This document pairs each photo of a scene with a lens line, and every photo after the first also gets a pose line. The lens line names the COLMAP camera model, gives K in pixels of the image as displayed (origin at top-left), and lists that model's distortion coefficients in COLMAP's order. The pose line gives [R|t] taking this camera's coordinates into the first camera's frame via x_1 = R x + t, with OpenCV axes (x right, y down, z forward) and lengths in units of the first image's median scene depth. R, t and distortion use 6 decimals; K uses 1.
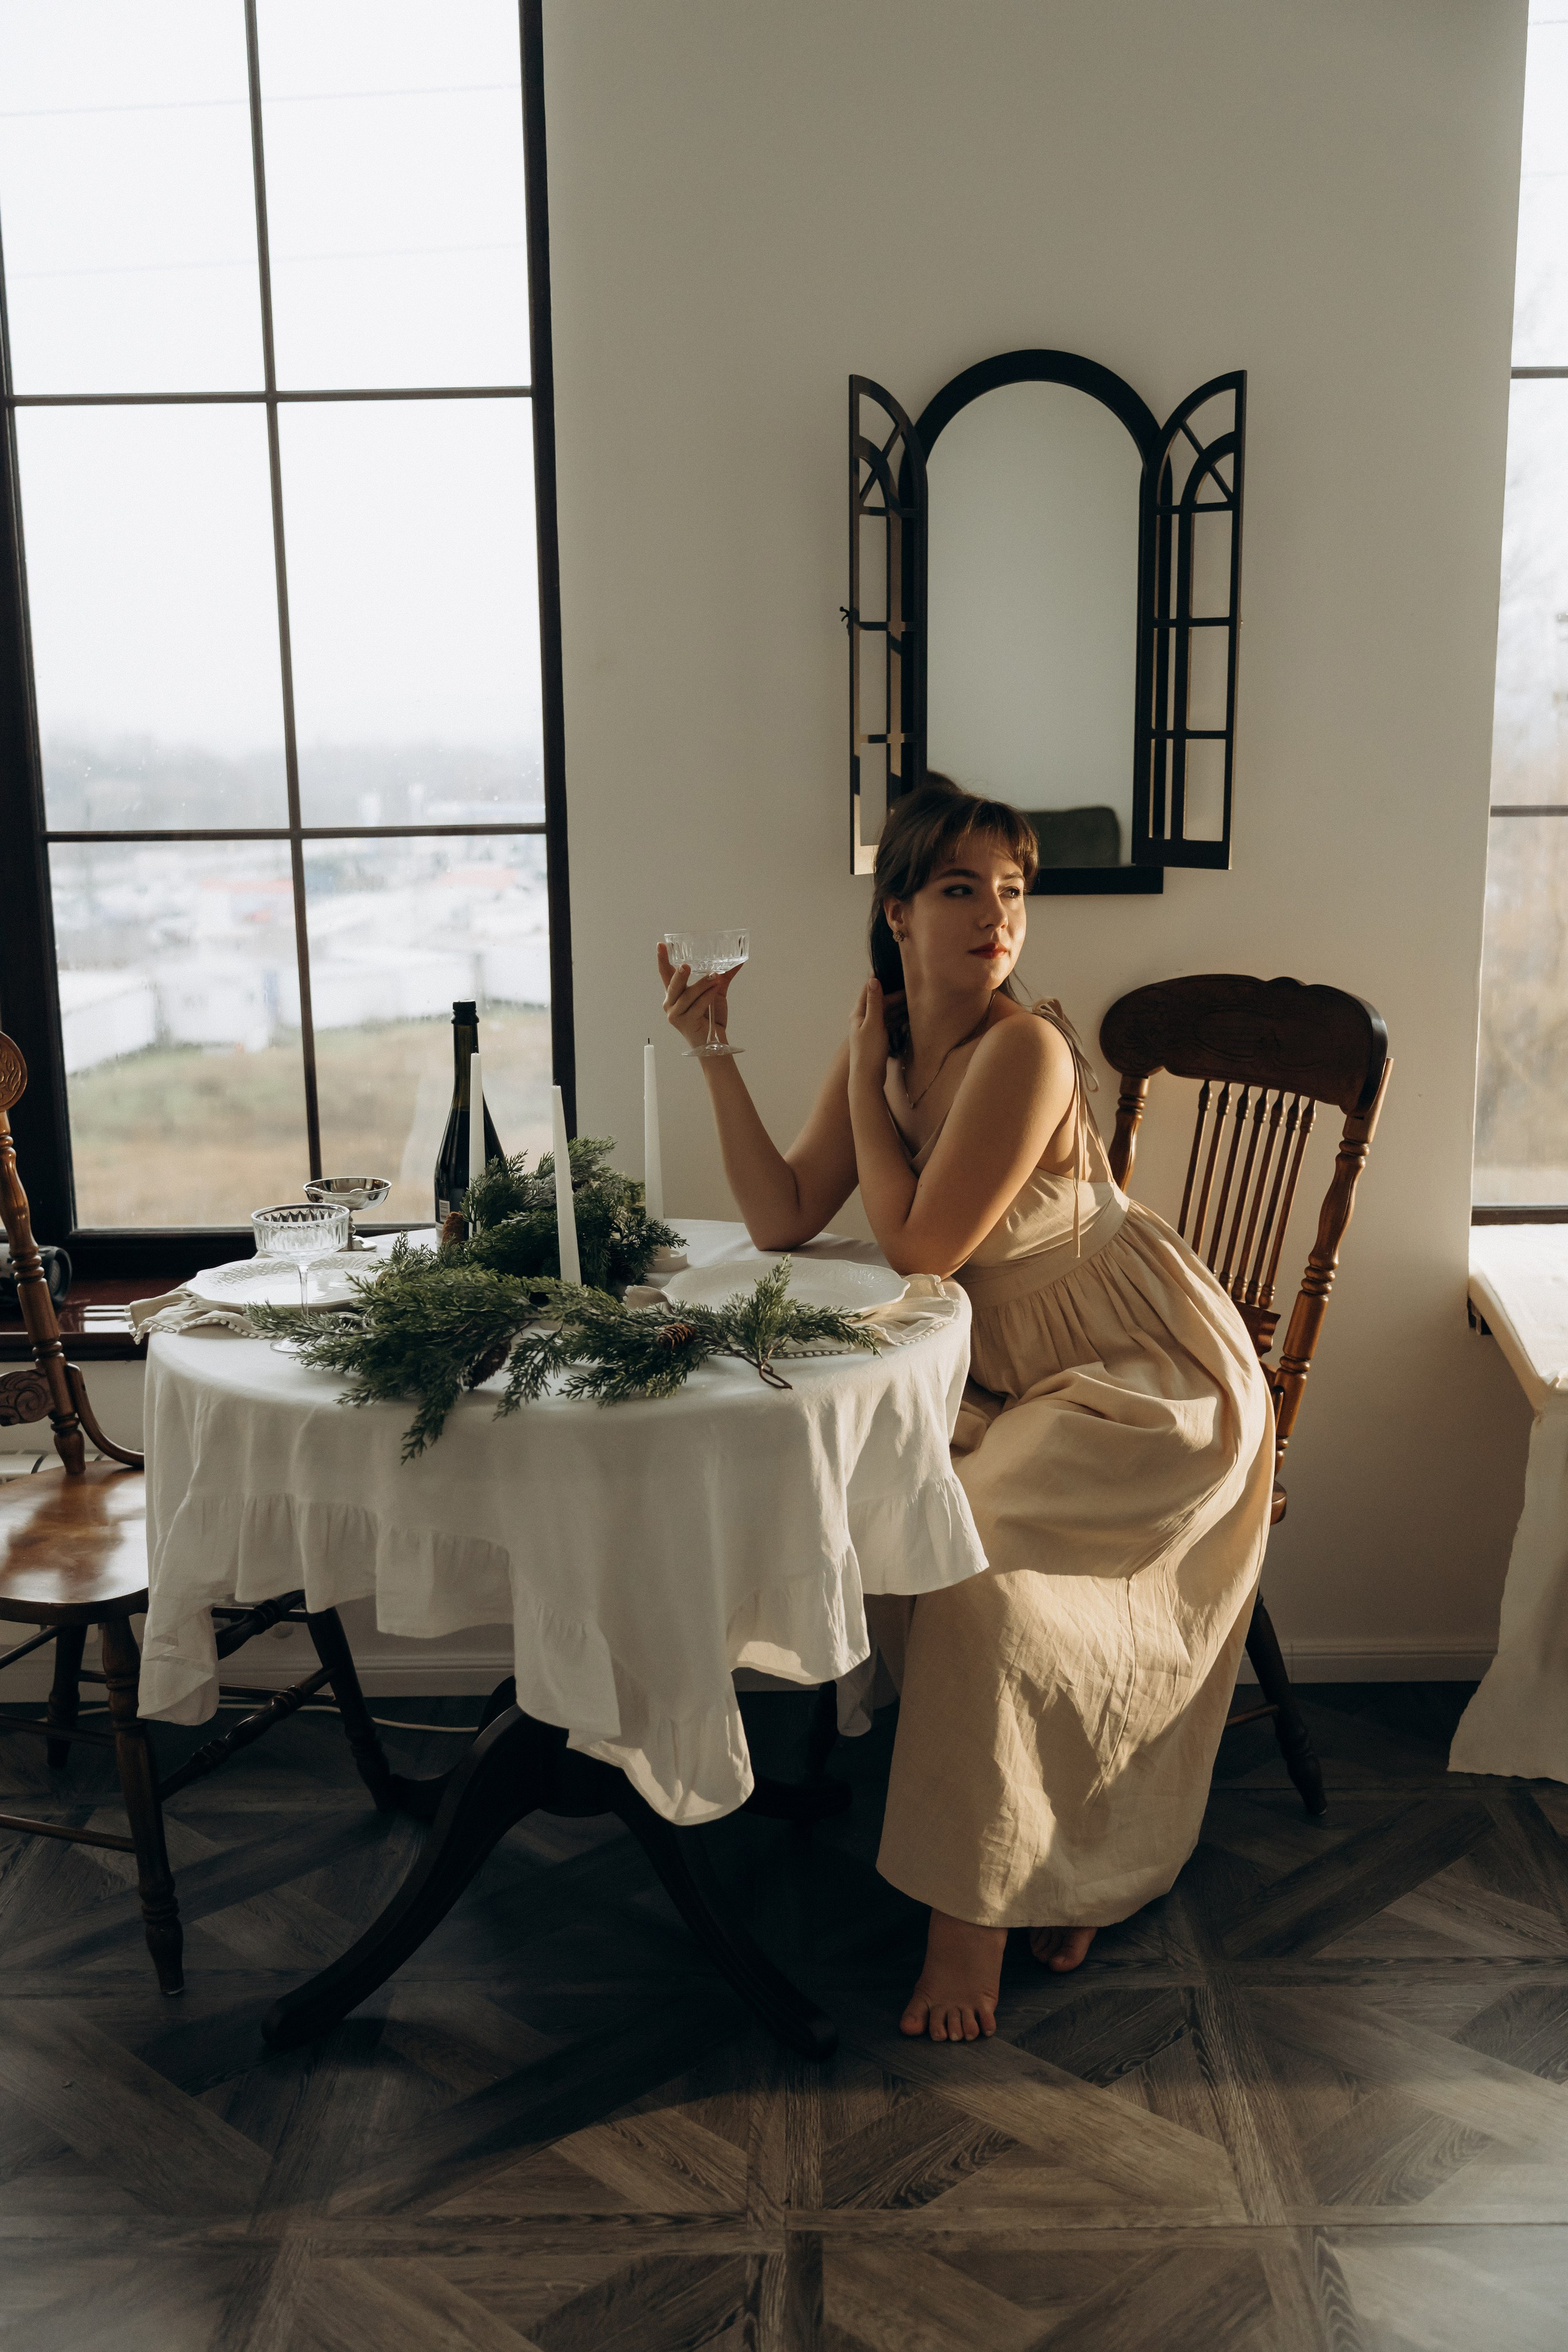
lens RADIAL K [[2368.7, 0, 773.4], [0, 2368.7, 1186.4], [0, 0, 1]] dist [-0.017183, 0.000000]
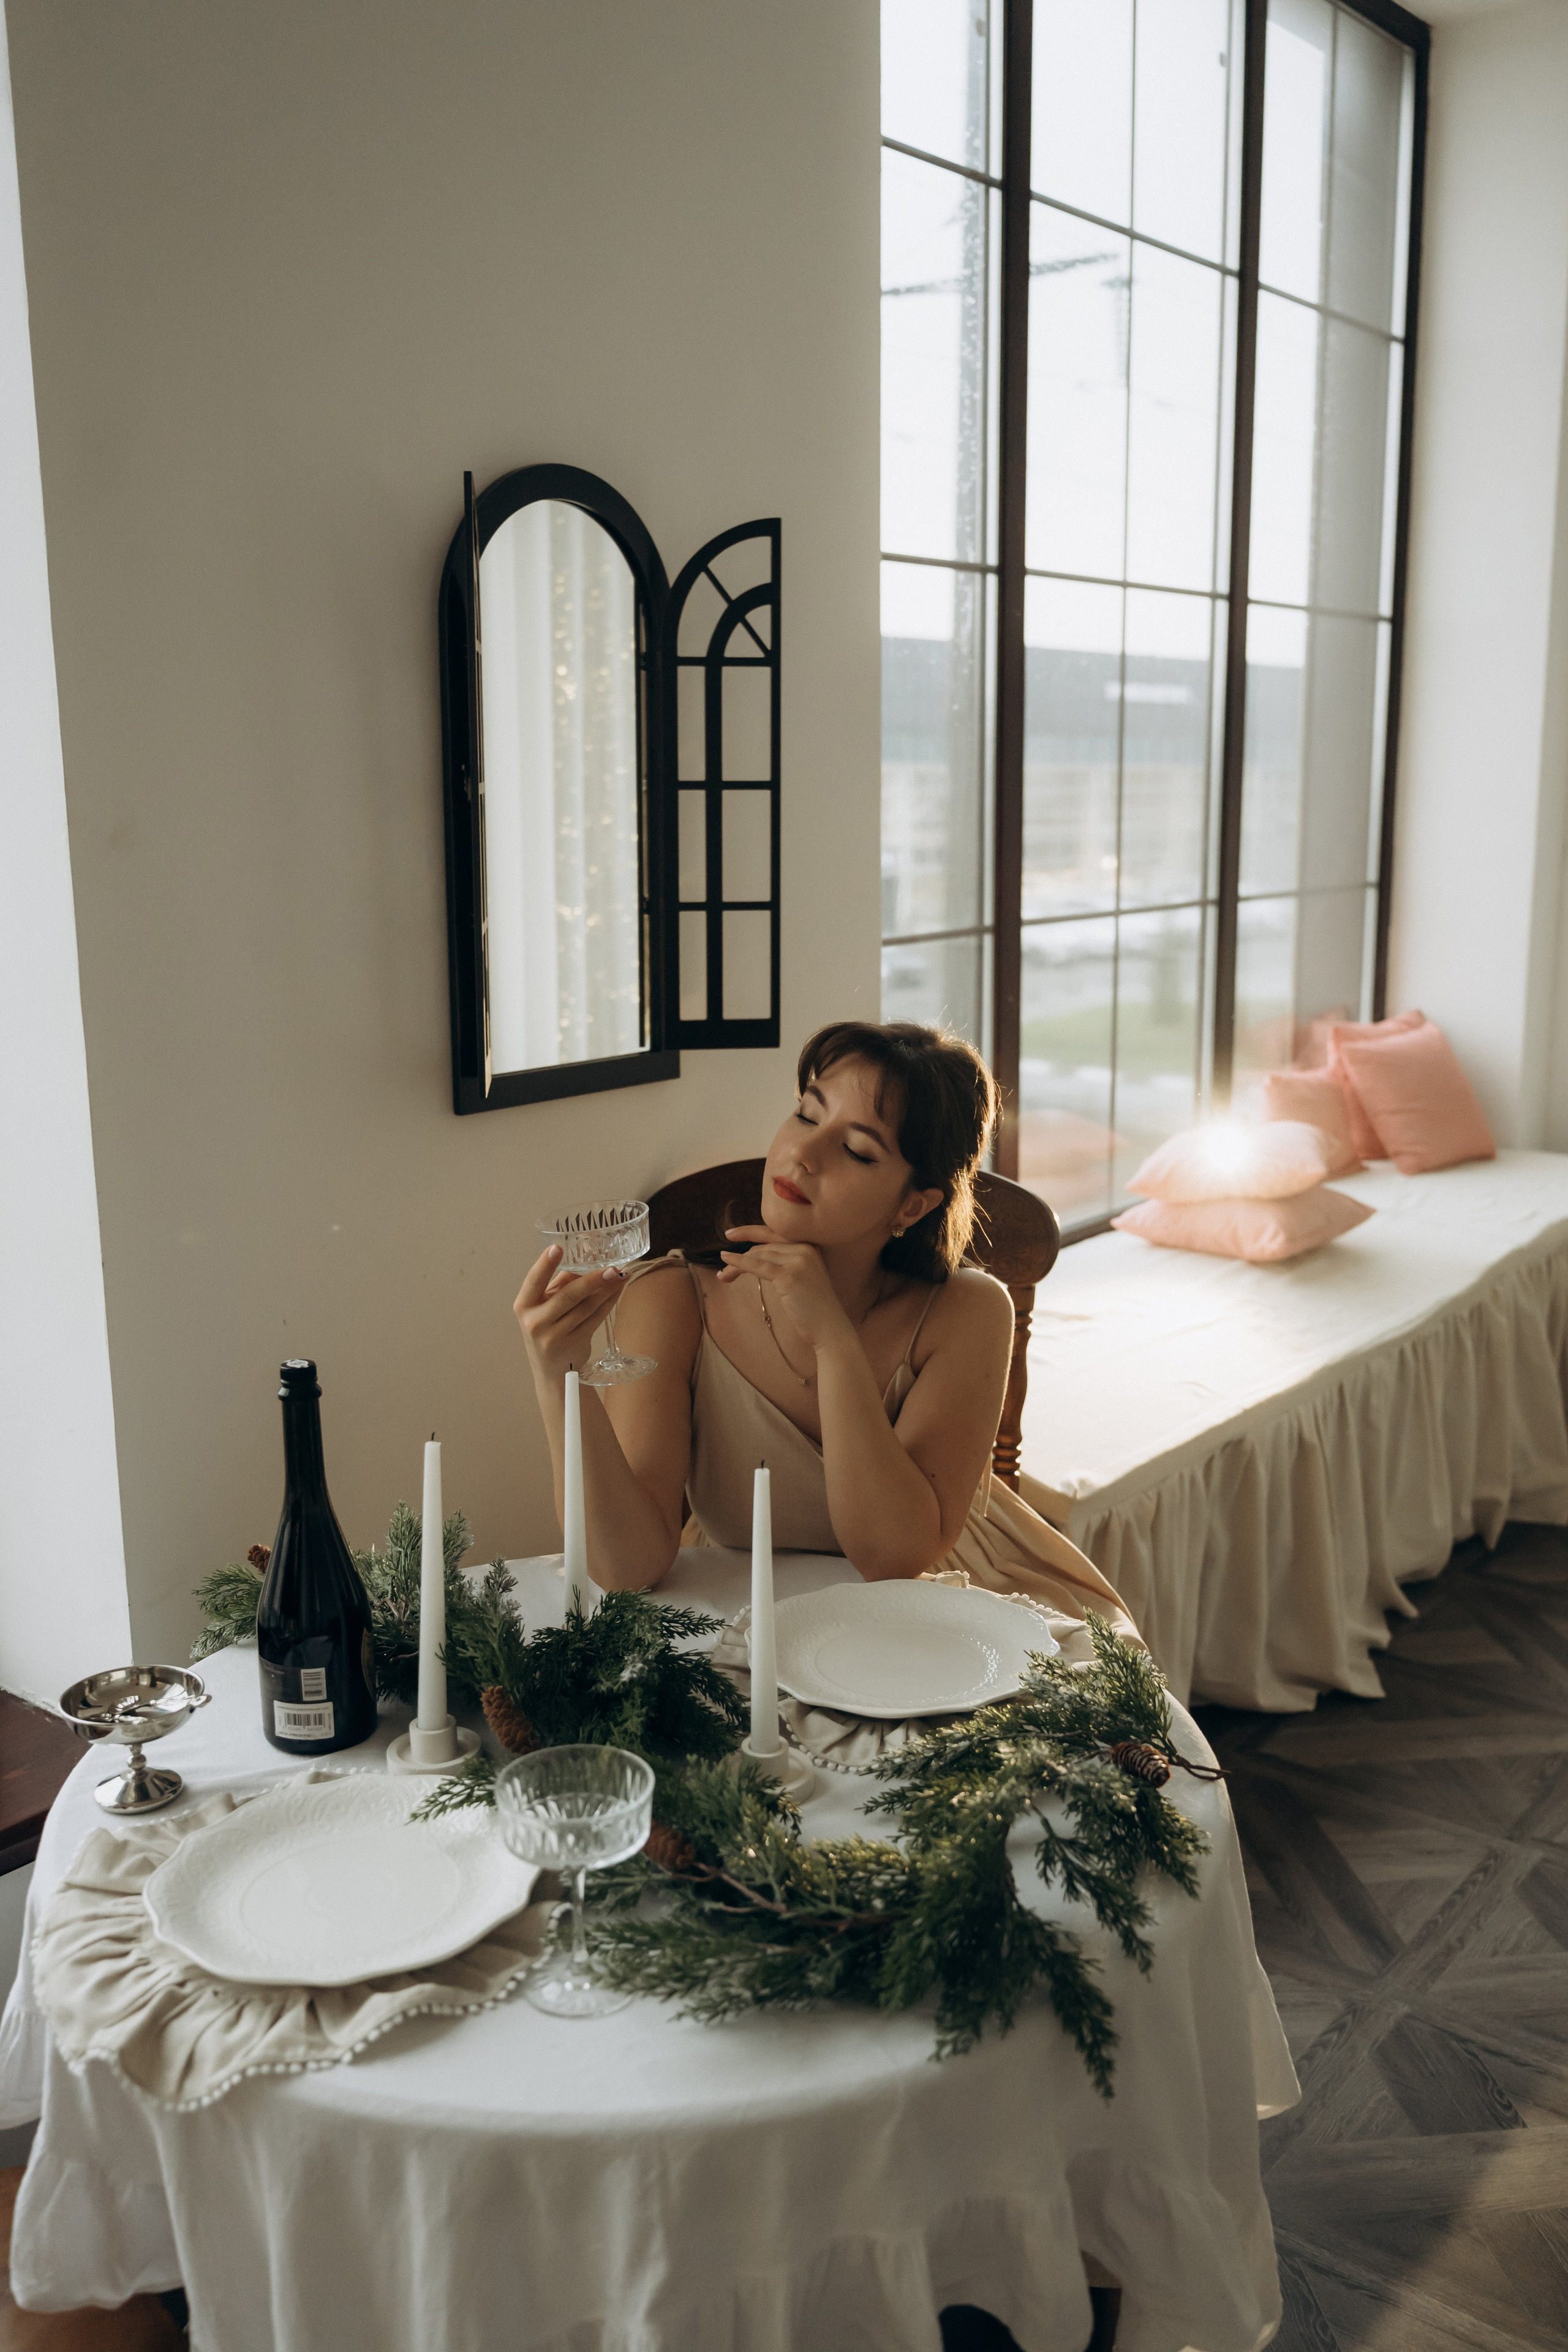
lens RADIAL K [[2054.2, 0, 782.4], [0, 2054.2, 1168.8], [0, 0, 1]] dist [-0.000615, 0.001376]
pose [[0.632279, -0.138229, 0.762310, -0.449226], [0.154361, 0.986703, 0.050888, -0.133277], [-0.759208, 0.085496, 0.645209, 0.498181]]
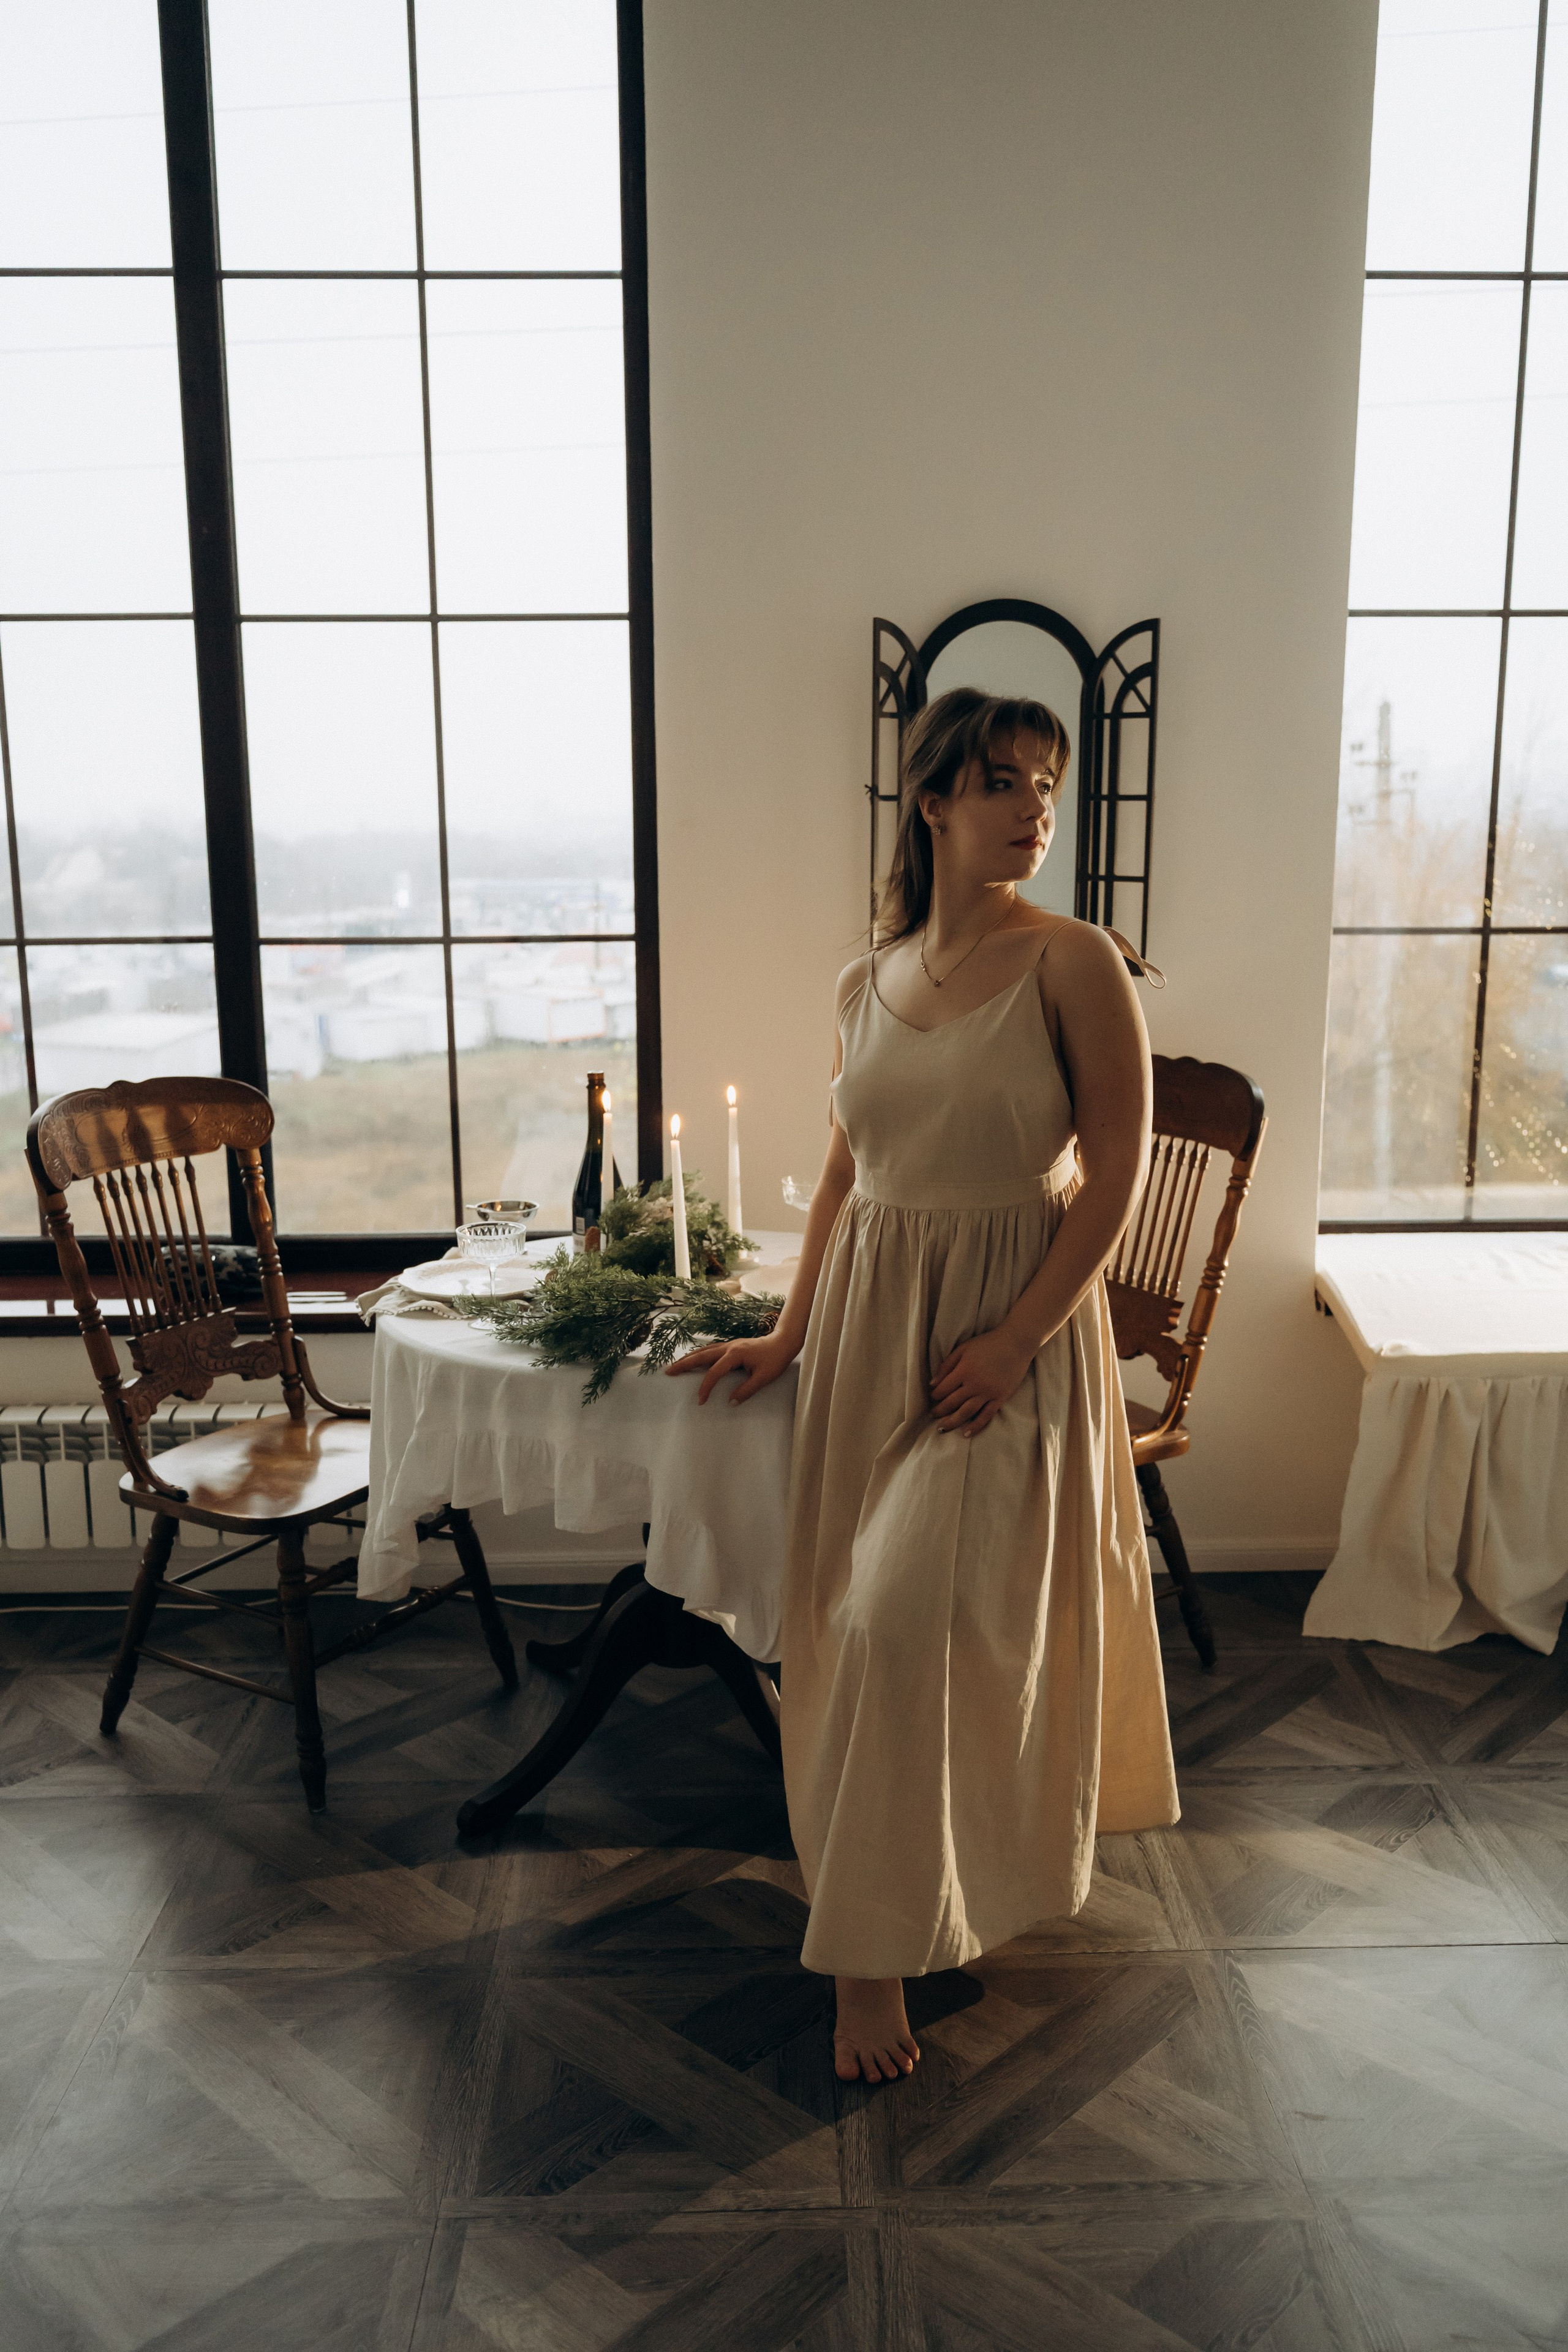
lens RADIAL K [[1898.4, 0, 792.1], [0, 1898.4, 1162.3], [0, 0, 1]] dist [-0.006640, -0.015187]
pose [[0.999431, 0.004209, 0.033473, -0.050728], [-0.003725, 0.999888, -0.014492, -0.009992], [-0.033530, 0.014359, 0.999335, -0.096849]]
